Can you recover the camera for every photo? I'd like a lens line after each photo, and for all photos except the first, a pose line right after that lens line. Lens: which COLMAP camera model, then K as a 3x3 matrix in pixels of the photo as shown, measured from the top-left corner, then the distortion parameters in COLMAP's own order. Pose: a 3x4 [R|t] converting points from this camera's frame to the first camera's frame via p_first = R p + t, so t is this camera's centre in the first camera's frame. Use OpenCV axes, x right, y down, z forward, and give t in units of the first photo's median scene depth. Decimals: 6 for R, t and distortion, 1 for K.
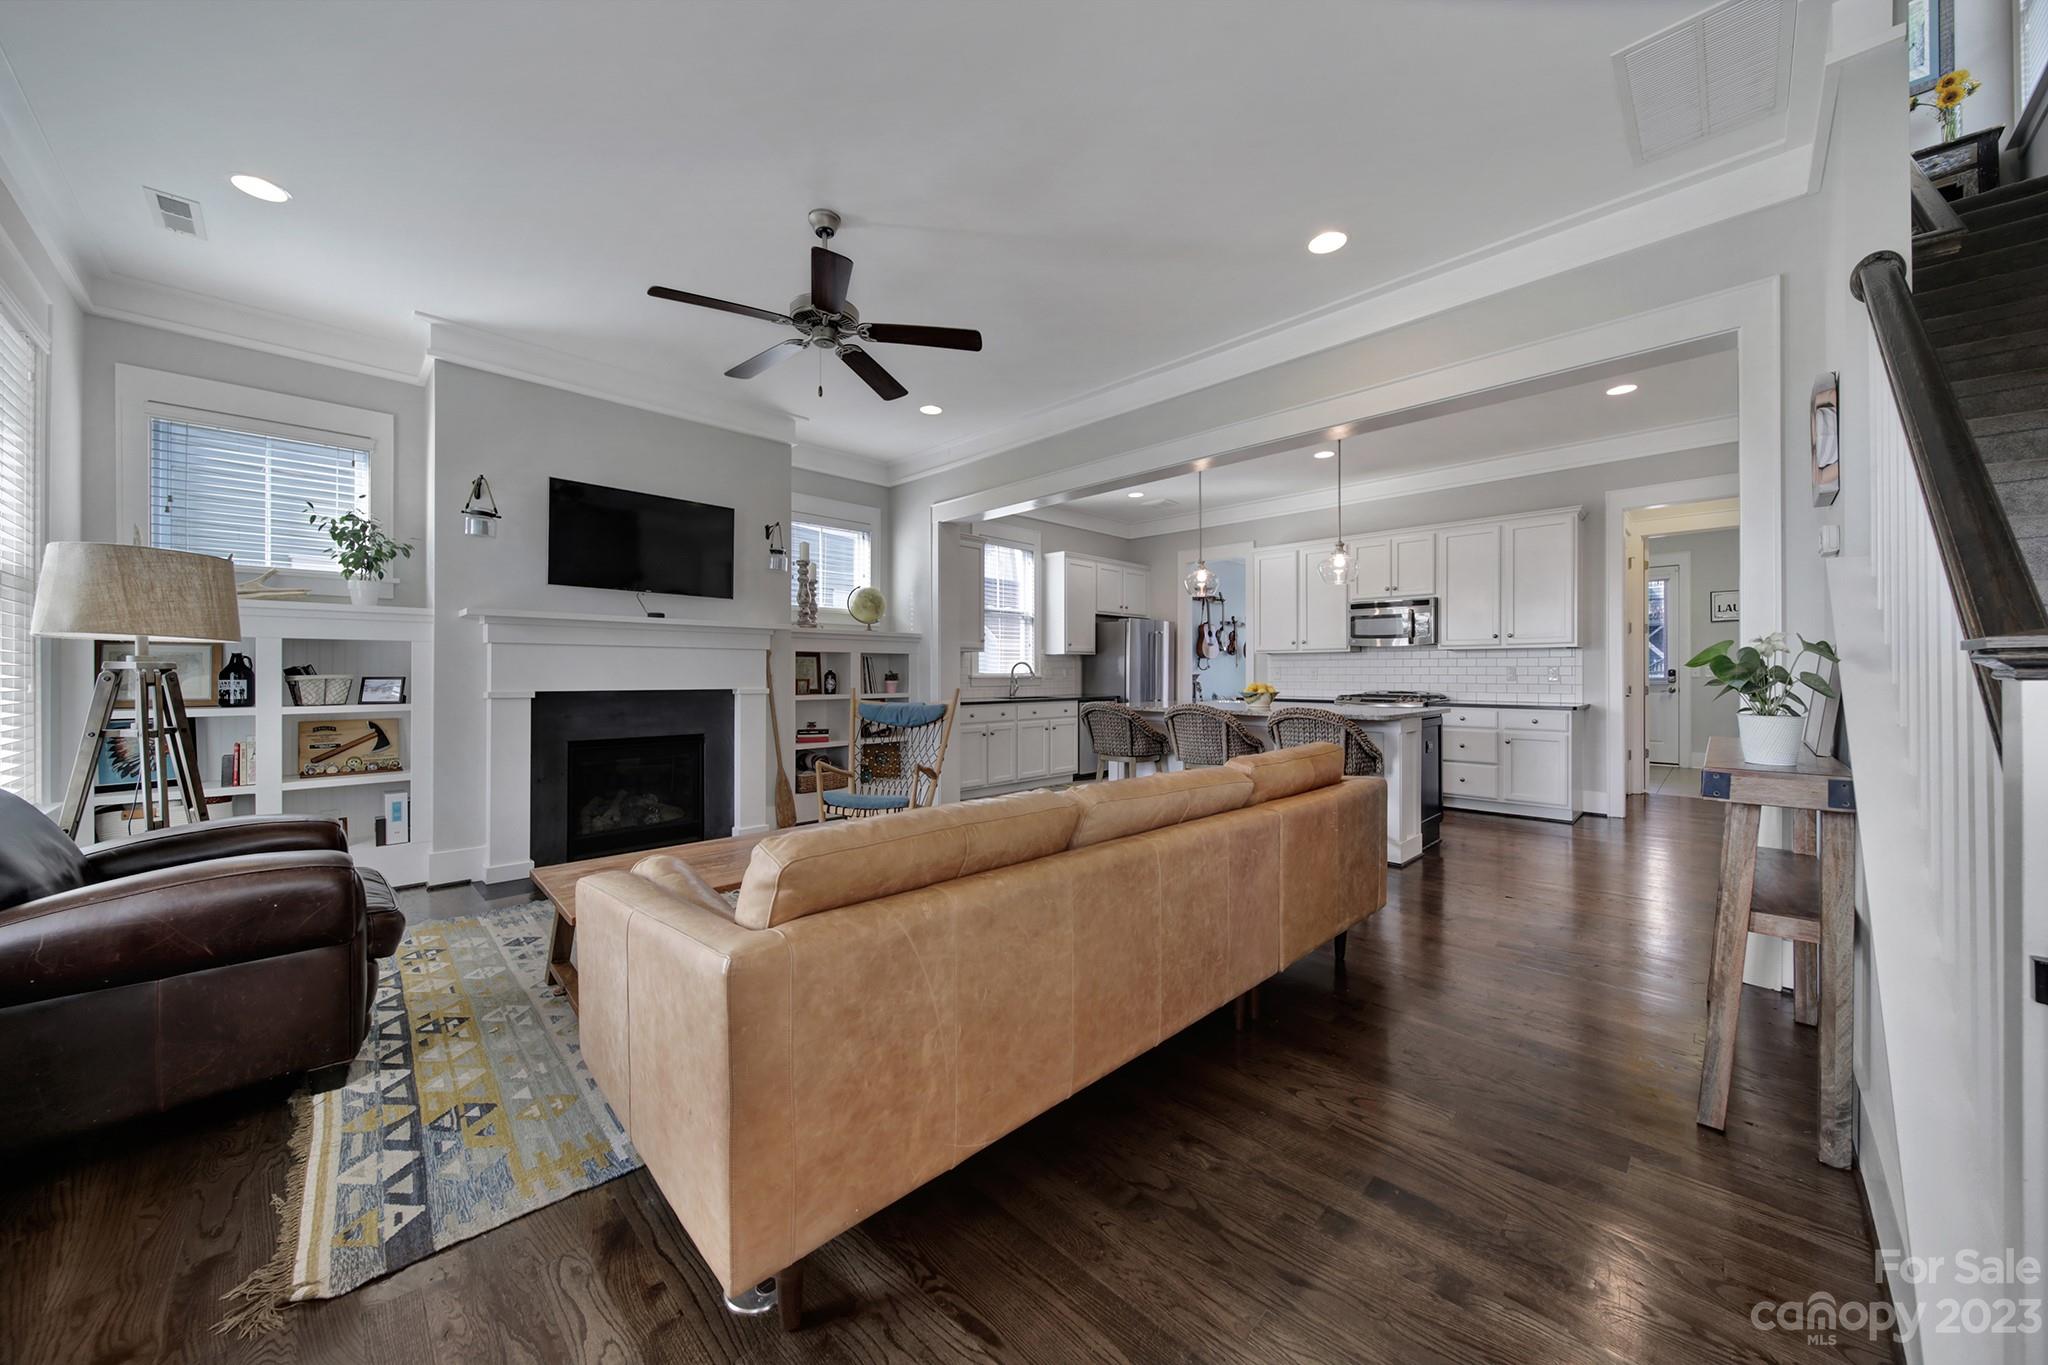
lens RADIAL K [[724.0, 0, 1020.8], [0, 724.0, 672.5], [0, 0, 1]] dist [-0.000681, -0.000020]
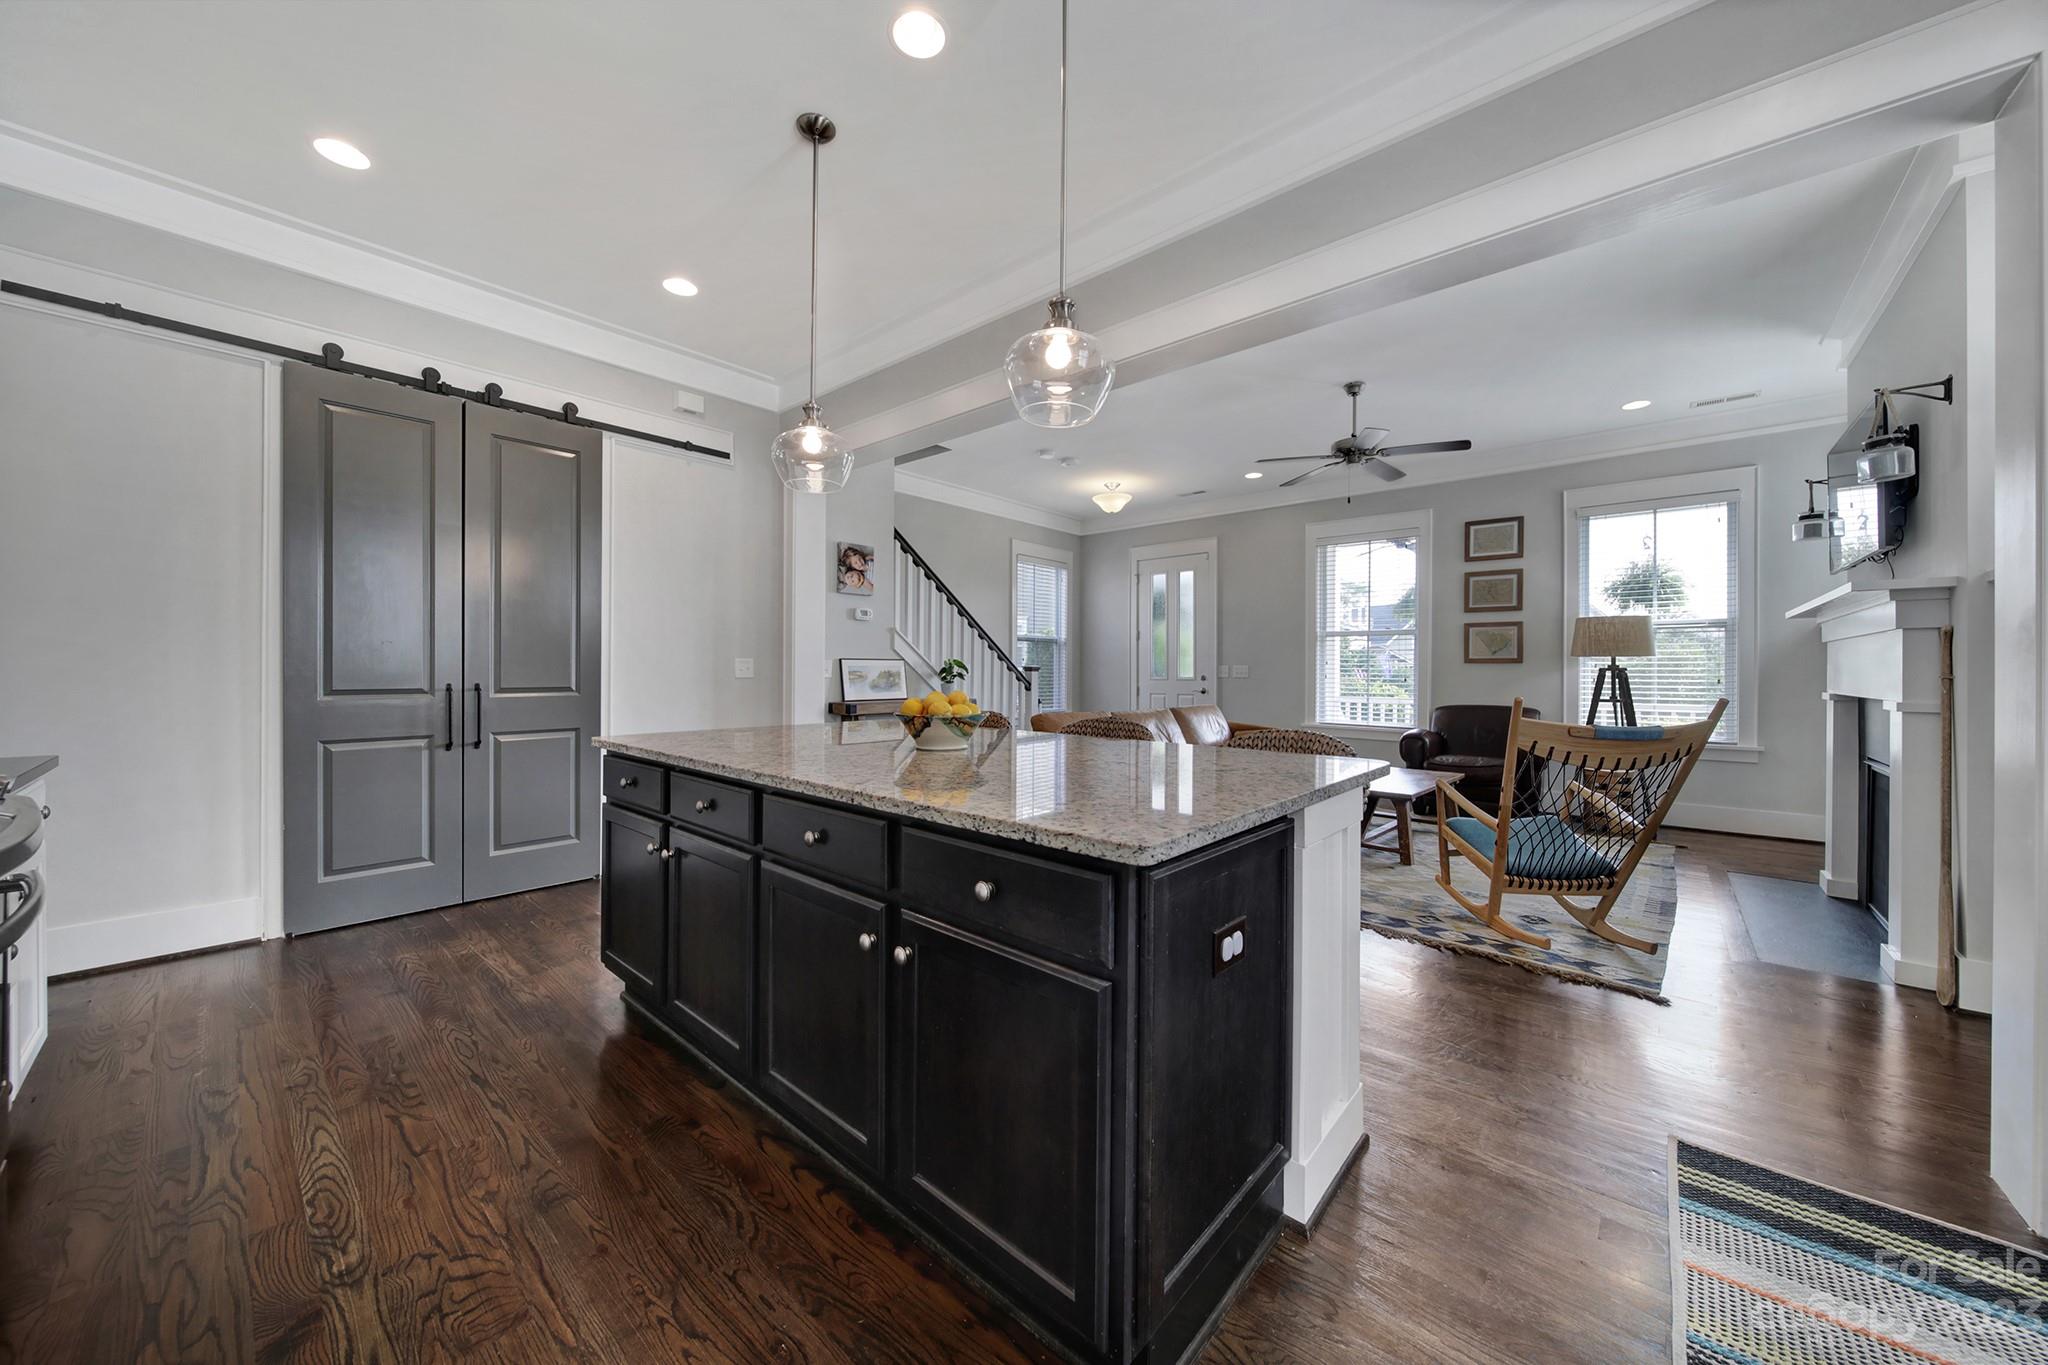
lens RADIAL K [[708.9, 0, 1021.2], [0, 708.9, 672.2], [0, 0, 1]] dist [-0.001904, -0.000013]
pose [[-0.997941, -0.006839, -0.063778, 0.273451], [-0.007190, 0.999960, 0.005286, 0.000702], [0.063740, 0.005734, -0.997950, 1.229100]]
